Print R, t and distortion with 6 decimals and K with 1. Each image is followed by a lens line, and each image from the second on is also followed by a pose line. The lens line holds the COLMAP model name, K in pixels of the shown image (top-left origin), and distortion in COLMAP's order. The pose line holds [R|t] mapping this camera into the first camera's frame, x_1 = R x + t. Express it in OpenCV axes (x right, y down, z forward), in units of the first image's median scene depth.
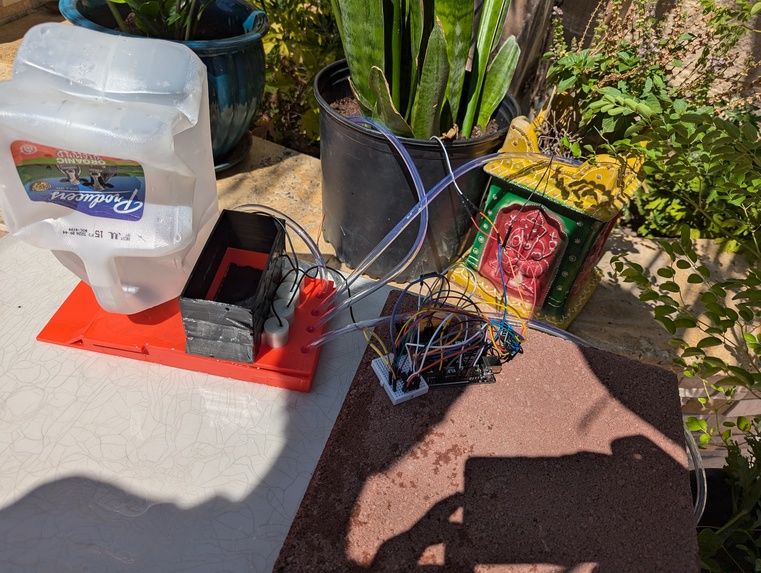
lens RADIAL K [[543.2, 0, 384.4], [0, 543.2, 282.9], [0, 0, 1]] dist [0.002900, -0.006760]
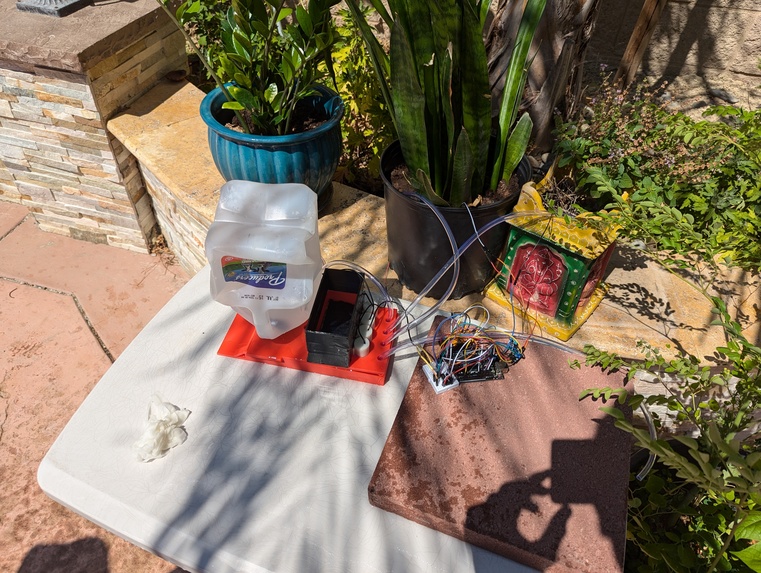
lens RADIAL K [[524.9, 0, 379.8], [0, 524.9, 280.7], [0, 0, 1]] dist [0.011054, 0.003118]
pose [[0.990711, -0.029337, -0.132783, 0.050256], [0.033753, 0.998945, 0.031125, -0.124611], [0.131730, -0.035318, 0.990656, -0.414717]]
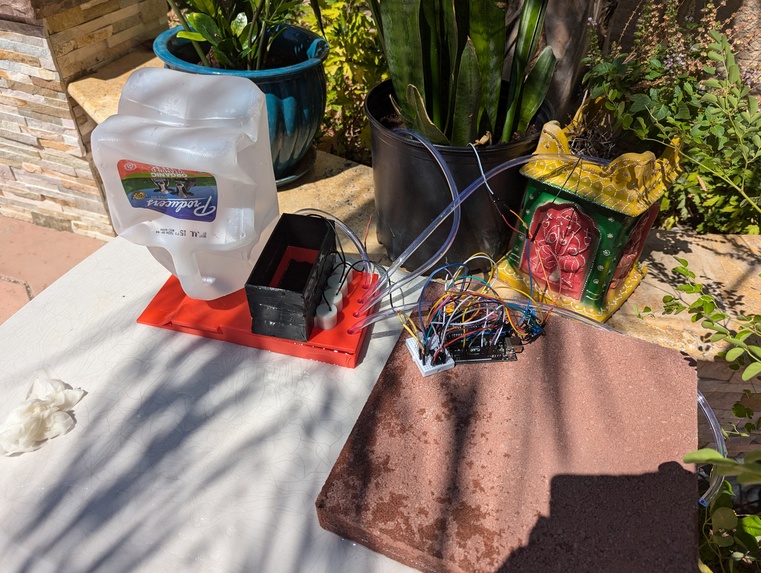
lens RADIAL K [[536.0, 0, 380.5], [0, 536.0, 286.5], [0, 0, 1]] dist [0.006453, -0.001569]
pose [[0.989627, -0.006878, -0.143494, 0.070420], [0.005460, 0.999932, -0.010276, 0.033625], [0.143555, 0.009386, 0.989598, -0.108927]]
